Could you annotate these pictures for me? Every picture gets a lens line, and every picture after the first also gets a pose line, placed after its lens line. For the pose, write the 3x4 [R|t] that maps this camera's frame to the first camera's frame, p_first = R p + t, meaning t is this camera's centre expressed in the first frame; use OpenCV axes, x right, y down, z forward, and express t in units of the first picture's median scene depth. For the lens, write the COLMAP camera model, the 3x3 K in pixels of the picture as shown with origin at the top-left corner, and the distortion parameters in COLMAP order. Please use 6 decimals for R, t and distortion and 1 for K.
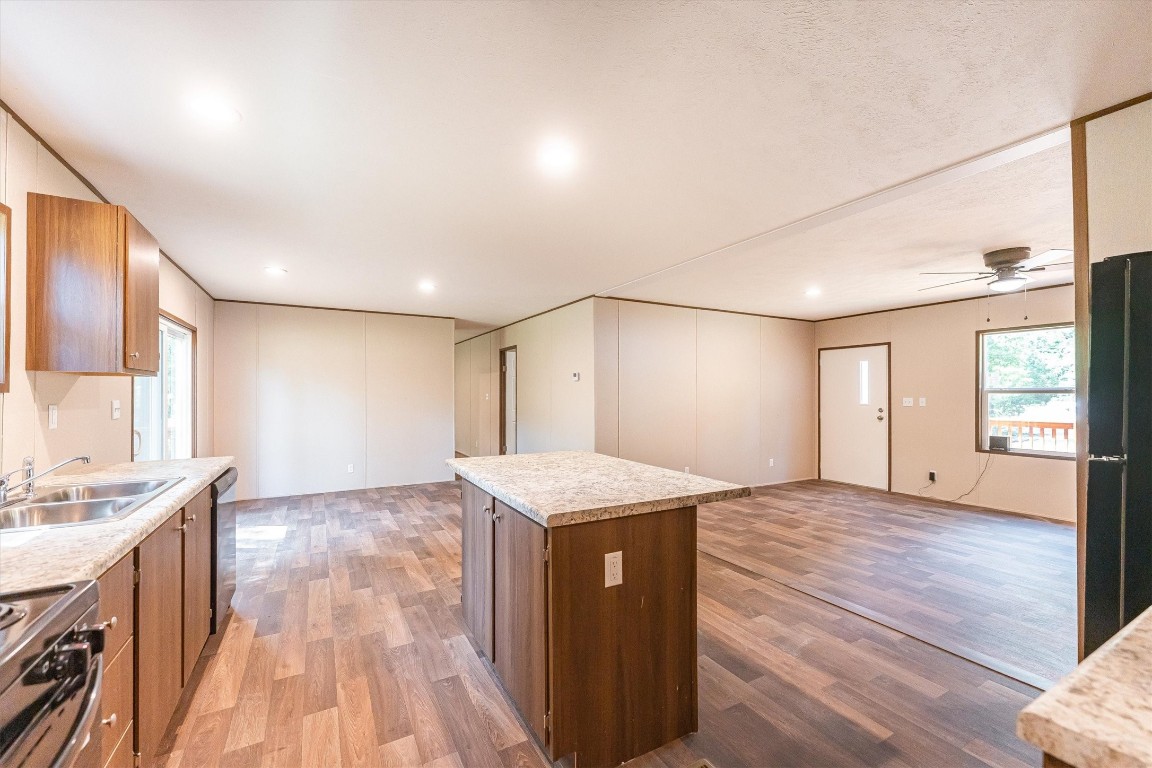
lens RADIAL K [[459.8, 0, 571.2], [0, 459.8, 394.7], [0, 0, 1]] dist [0.001244, 0.000102]
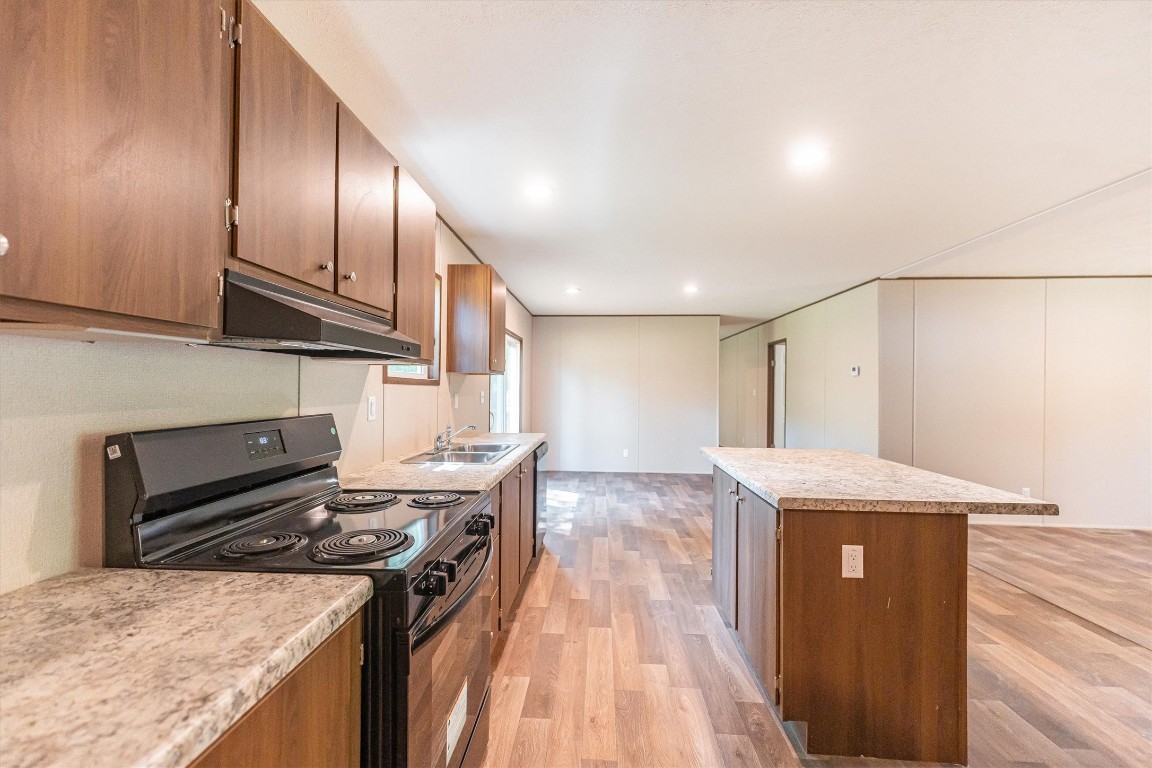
lens RADIAL K [[468.0, 0, 563.0], [0, 468.0, 375.3], [0, 0, 1]] dist [0.006505, -0.000217]
pose [[0.832648, -0.006886, -0.553760, 0.091422], [-0.010500, 0.999547, -0.028218, 0.001608], [0.553703, 0.029310, 0.832198, -0.155886]]
